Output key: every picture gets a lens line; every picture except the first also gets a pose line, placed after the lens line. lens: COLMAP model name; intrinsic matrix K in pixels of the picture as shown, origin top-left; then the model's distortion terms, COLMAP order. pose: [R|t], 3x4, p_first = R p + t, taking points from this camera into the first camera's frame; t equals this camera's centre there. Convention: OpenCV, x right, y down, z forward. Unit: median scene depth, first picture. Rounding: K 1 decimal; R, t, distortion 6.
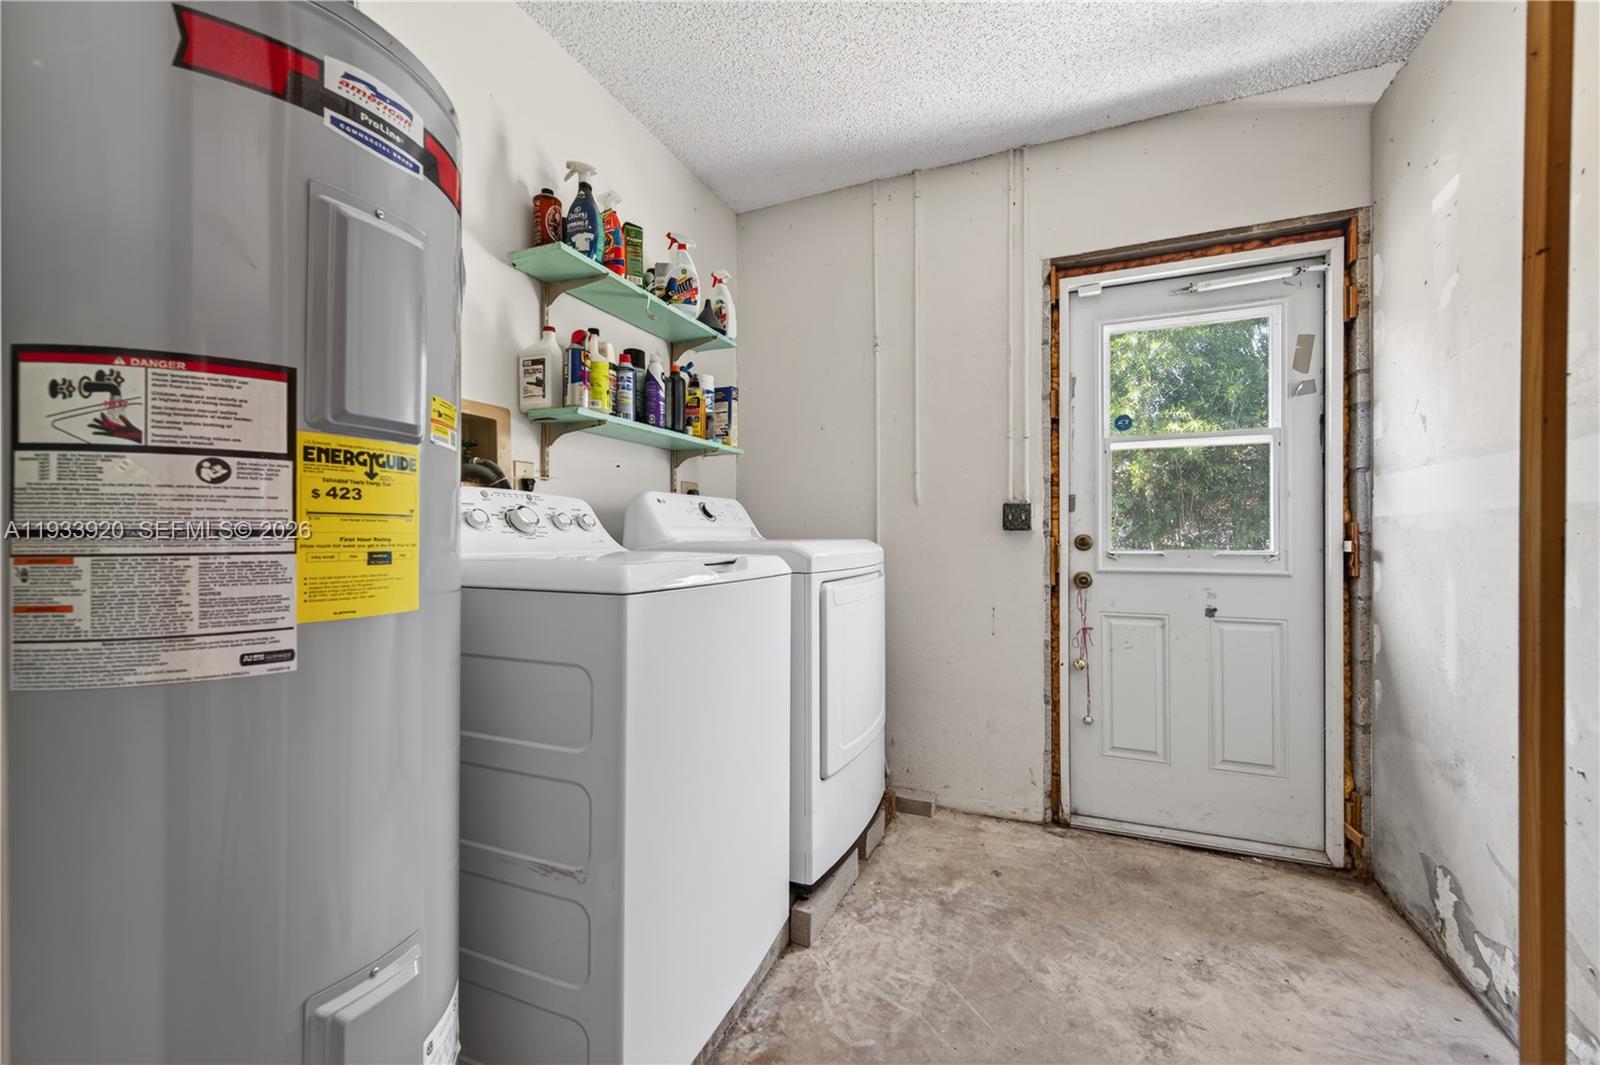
lens RADIAL K [[628.0, 0, 799.5], [0, 628.0, 534.5], [0, 0, 1]] dist [0.002134, -0.000007]
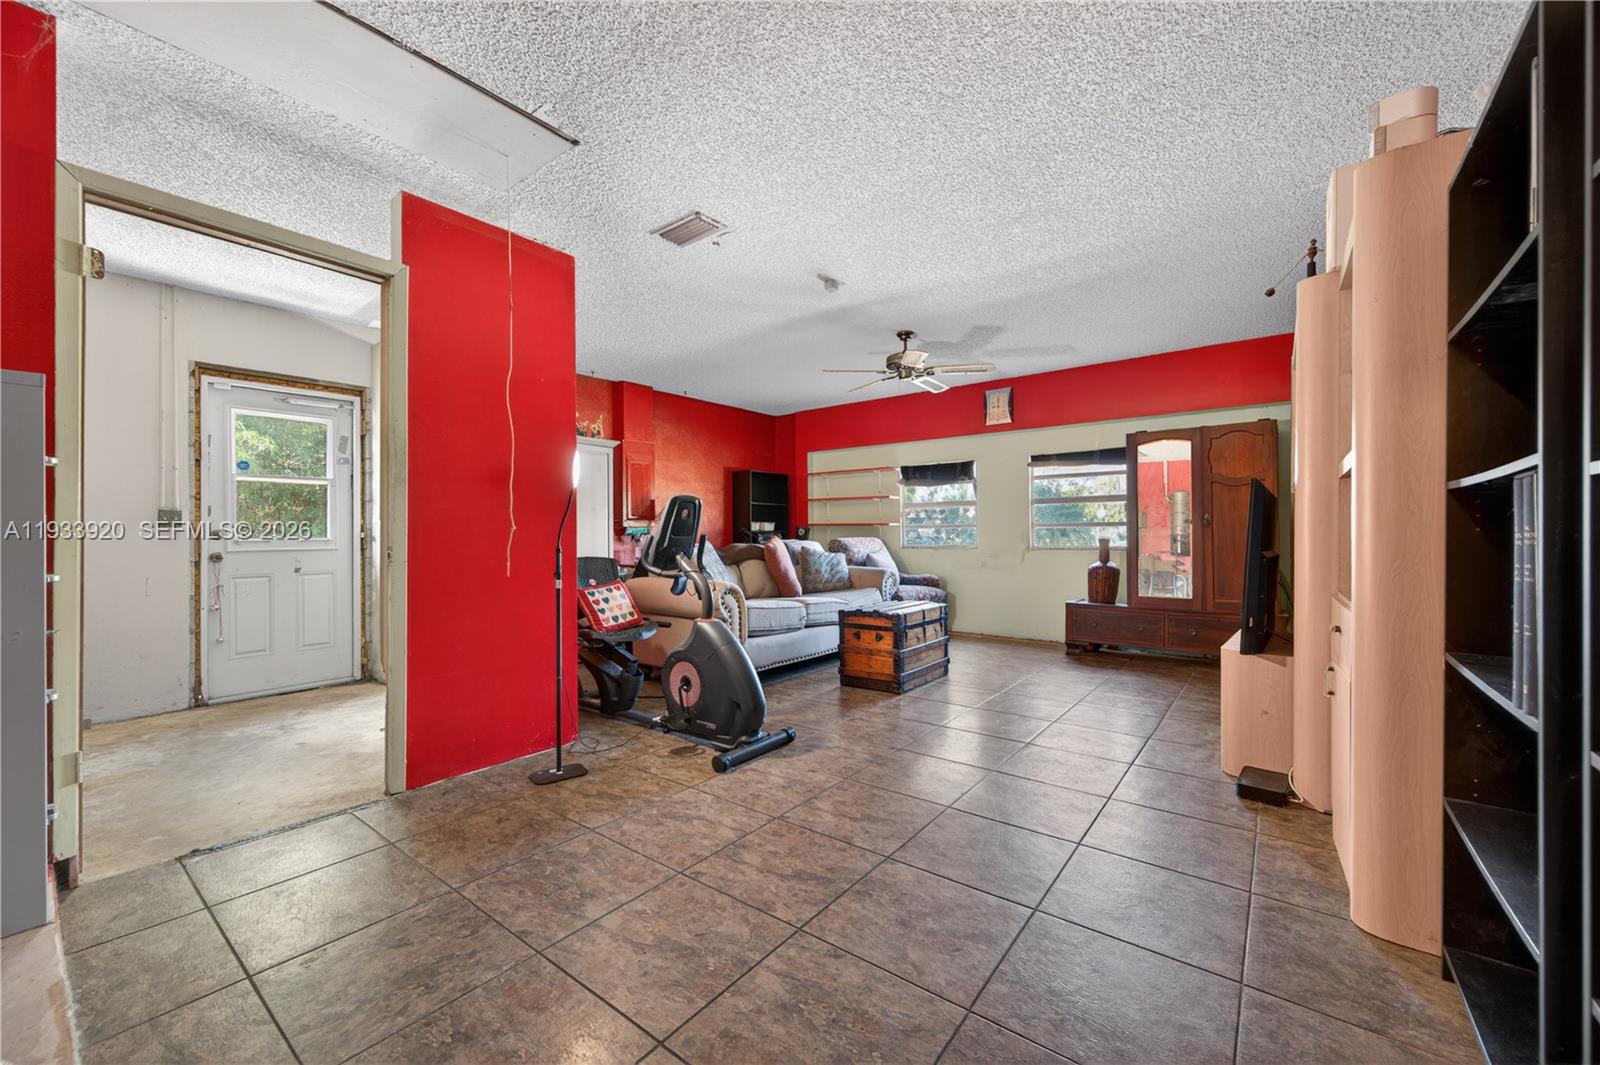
lens RADIAL K [[628.0, 0, 797.2], [0, 628.0, 532.5], [0, 0, 1]] dist [0.002134, -0.000007]
pose [[0.252745, -0.002893, 0.967529, -0.792333], [-0.001529, 0.999993, 0.003389, -0.000922], [-0.967532, -0.002336, 0.252739, -0.933194]]
